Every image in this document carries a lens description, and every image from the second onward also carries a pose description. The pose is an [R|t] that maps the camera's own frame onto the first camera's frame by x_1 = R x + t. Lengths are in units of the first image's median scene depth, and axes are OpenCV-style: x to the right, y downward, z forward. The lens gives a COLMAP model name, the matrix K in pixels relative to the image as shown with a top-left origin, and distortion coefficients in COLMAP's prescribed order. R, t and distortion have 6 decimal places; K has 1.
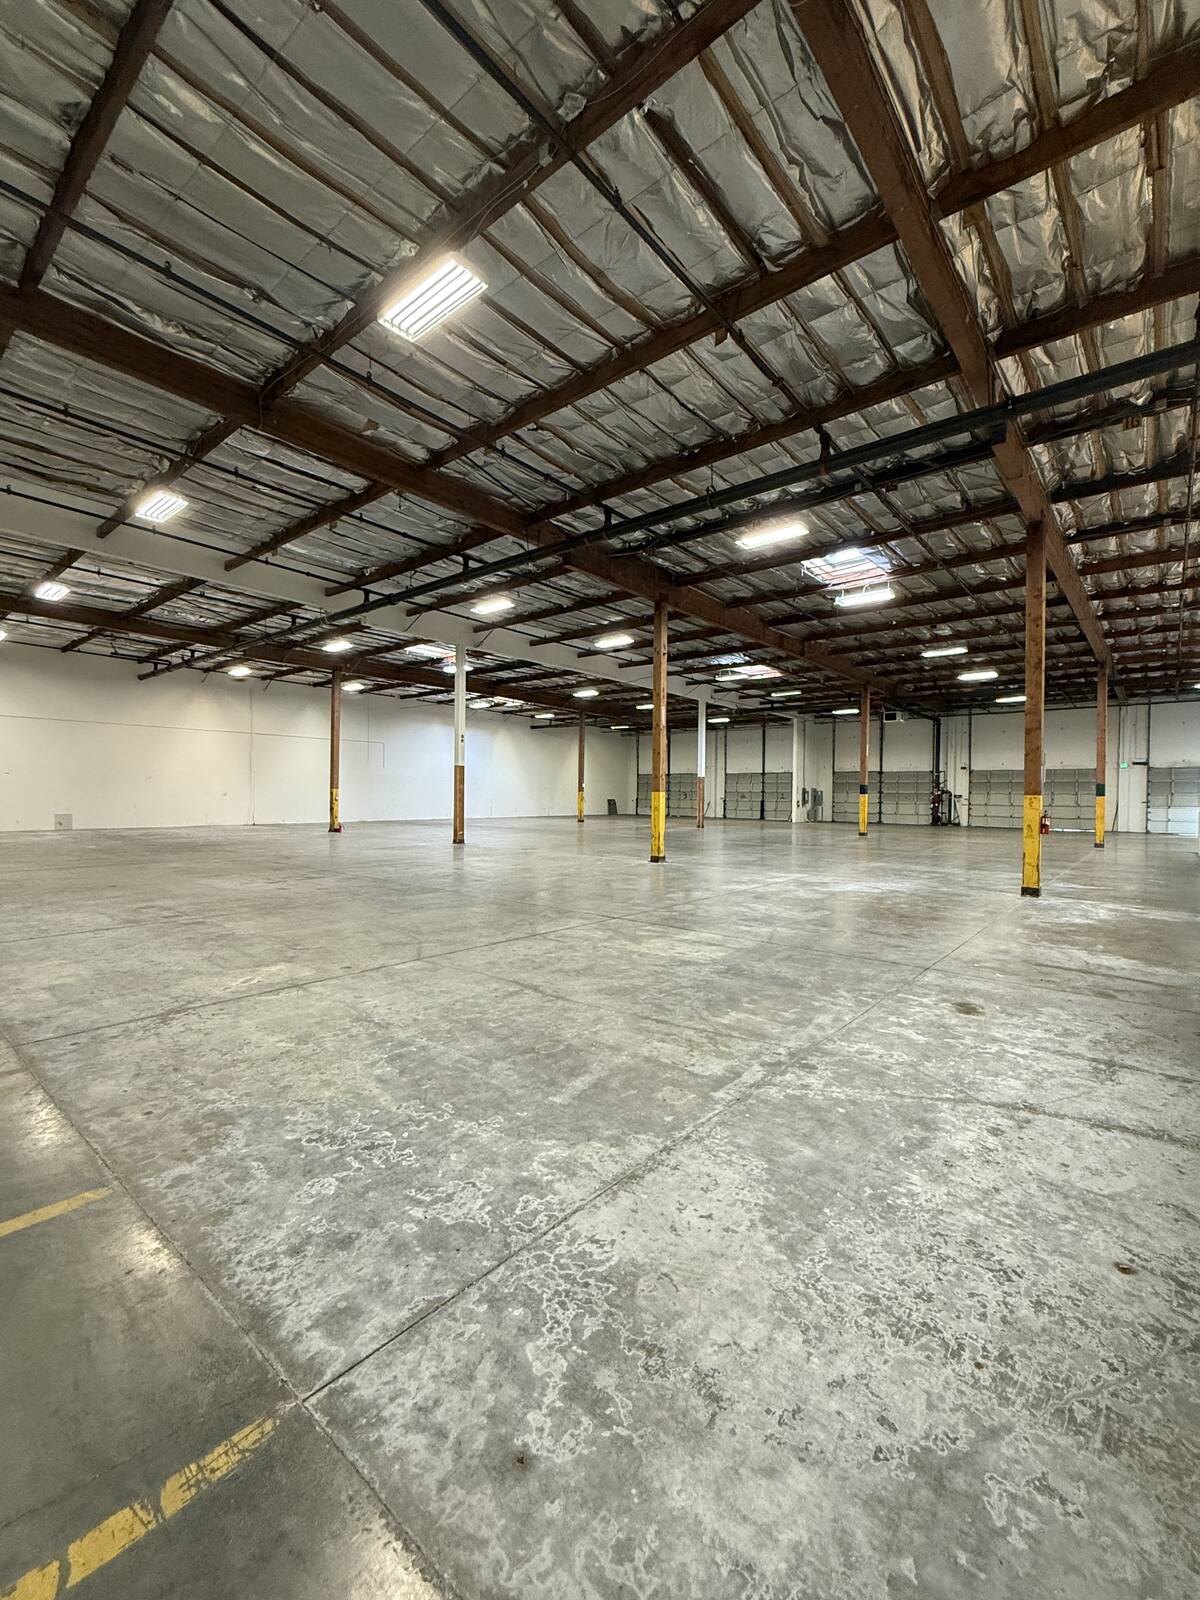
lens RADIAL K [[649.1, 0, 564.4], [0, 649.1, 863.5], [0, 0, 1]] dist [-0.011624, 0.000023]
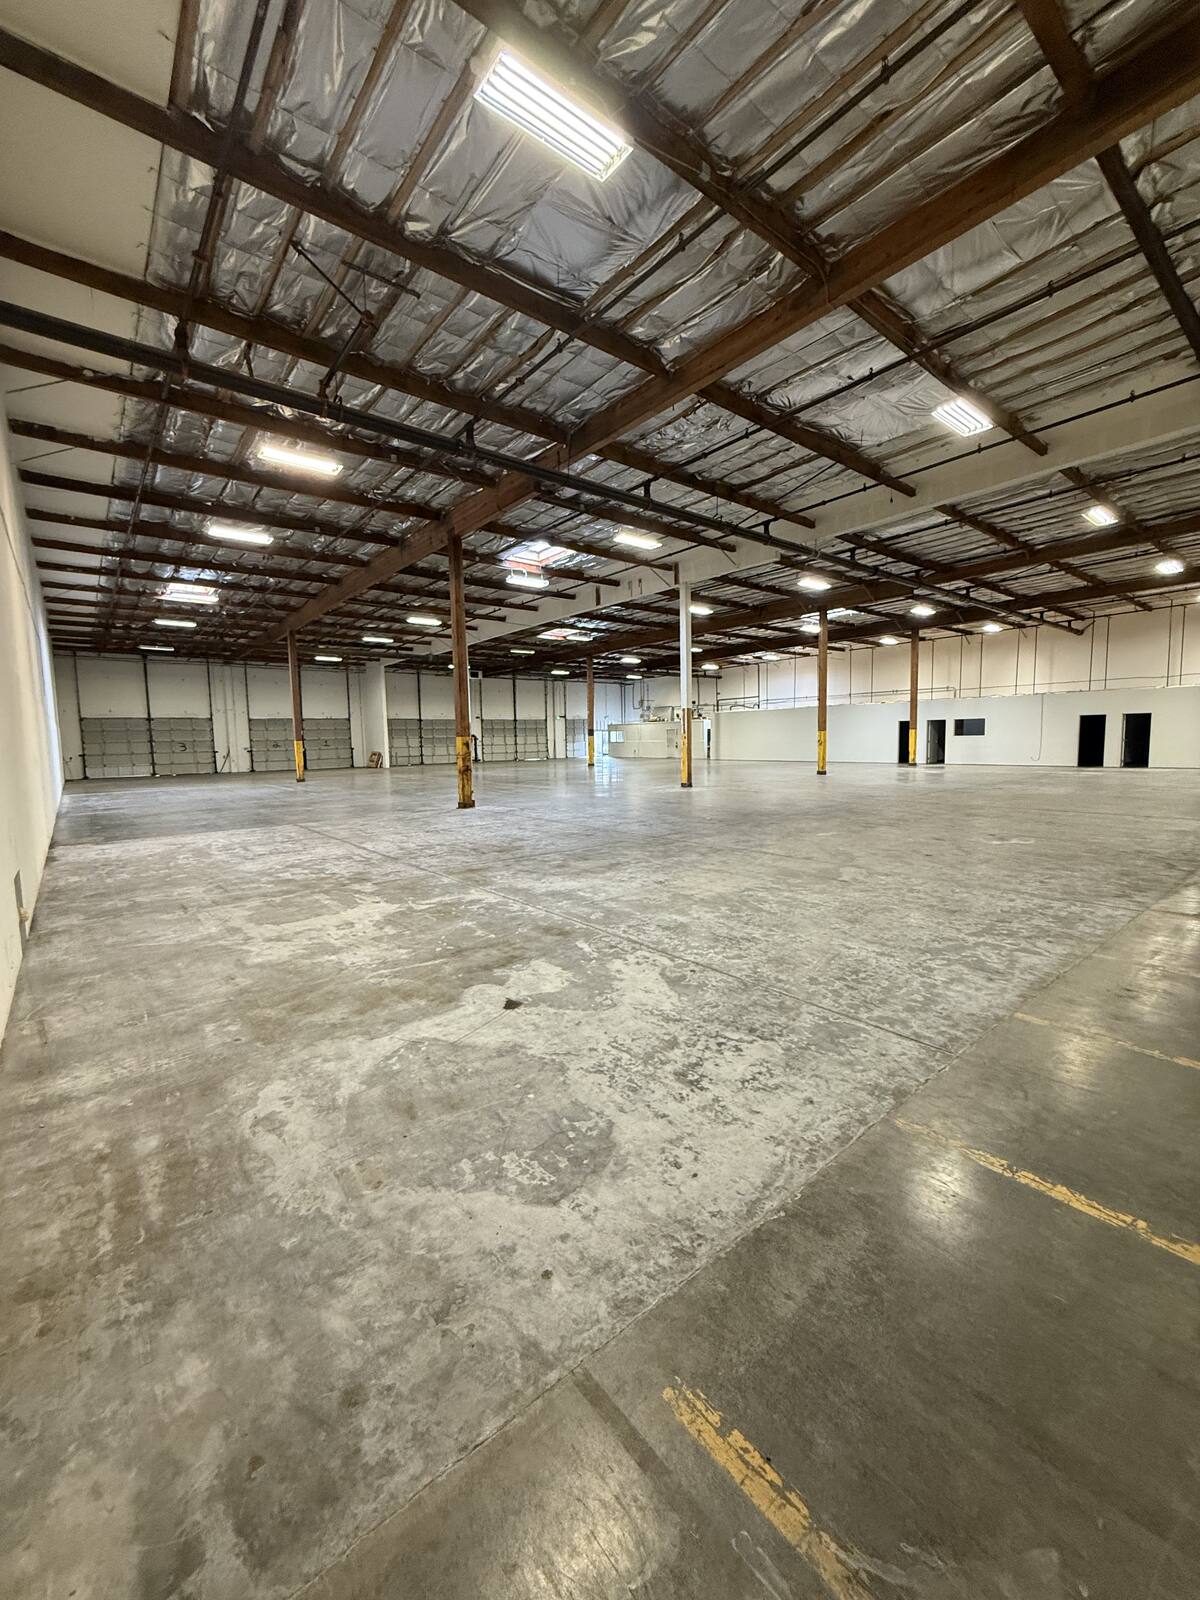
lens RADIAL K [[649.1, 0, 595.6], [0, 649.1, 799.7], [0, 0, 1]] dist [-0.011624, 0.000023]
pose [[0.160061, -0.105772, 0.981424, -1.252538], [0.122509, 0.988684, 0.086574, -0.129245], [-0.979475, 0.106376, 0.171208, 1.078249]]
